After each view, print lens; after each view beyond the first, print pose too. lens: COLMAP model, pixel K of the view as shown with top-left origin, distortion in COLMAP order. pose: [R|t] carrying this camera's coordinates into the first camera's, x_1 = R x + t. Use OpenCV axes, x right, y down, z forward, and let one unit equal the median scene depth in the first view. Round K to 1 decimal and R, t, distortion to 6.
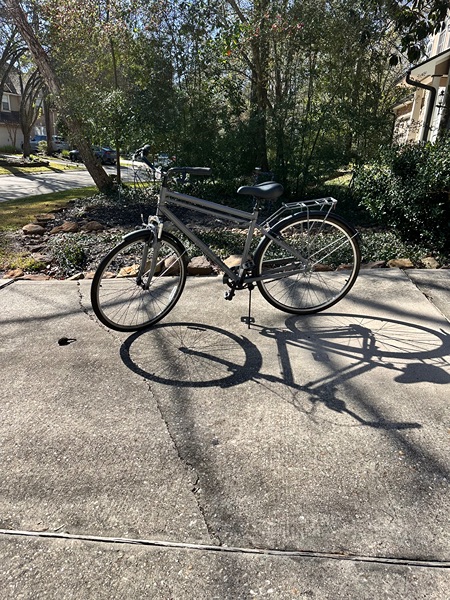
lens RADIAL K [[422.4, 0, 221.9], [0, 422.4, 298.4], [0, 0, 1]] dist [0.045719, -0.061749]
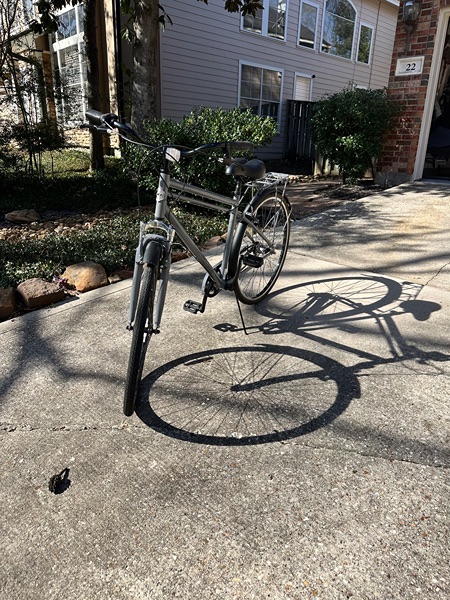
lens RADIAL K [[422.4, 0, 221.9], [0, 422.4, 298.4], [0, 0, 1]] dist [0.045719, -0.061749]
pose [[0.605059, -0.299206, 0.737821, -0.641475], [0.267582, 0.949216, 0.165497, -0.170580], [-0.749869, 0.097292, 0.654394, 0.535216]]
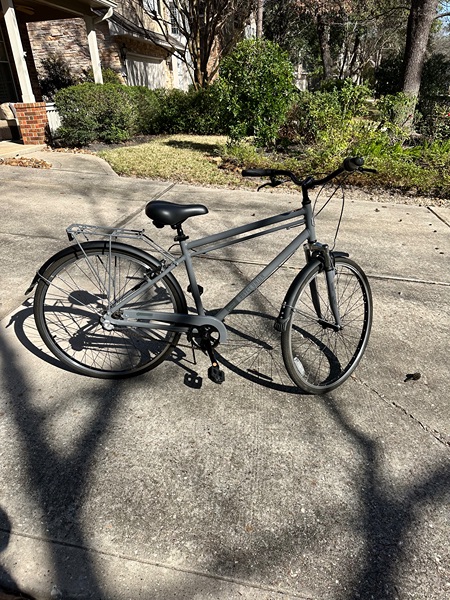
lens RADIAL K [[422.4, 0, 221.9], [0, 422.4, 298.4], [0, 0, 1]] dist [0.045719, -0.061749]
pose [[-0.999678, -0.007709, 0.024165, -0.007812], [0.011864, 0.699958, 0.714086, -0.693024], [-0.022419, 0.714143, -0.699641, 1.678295]]
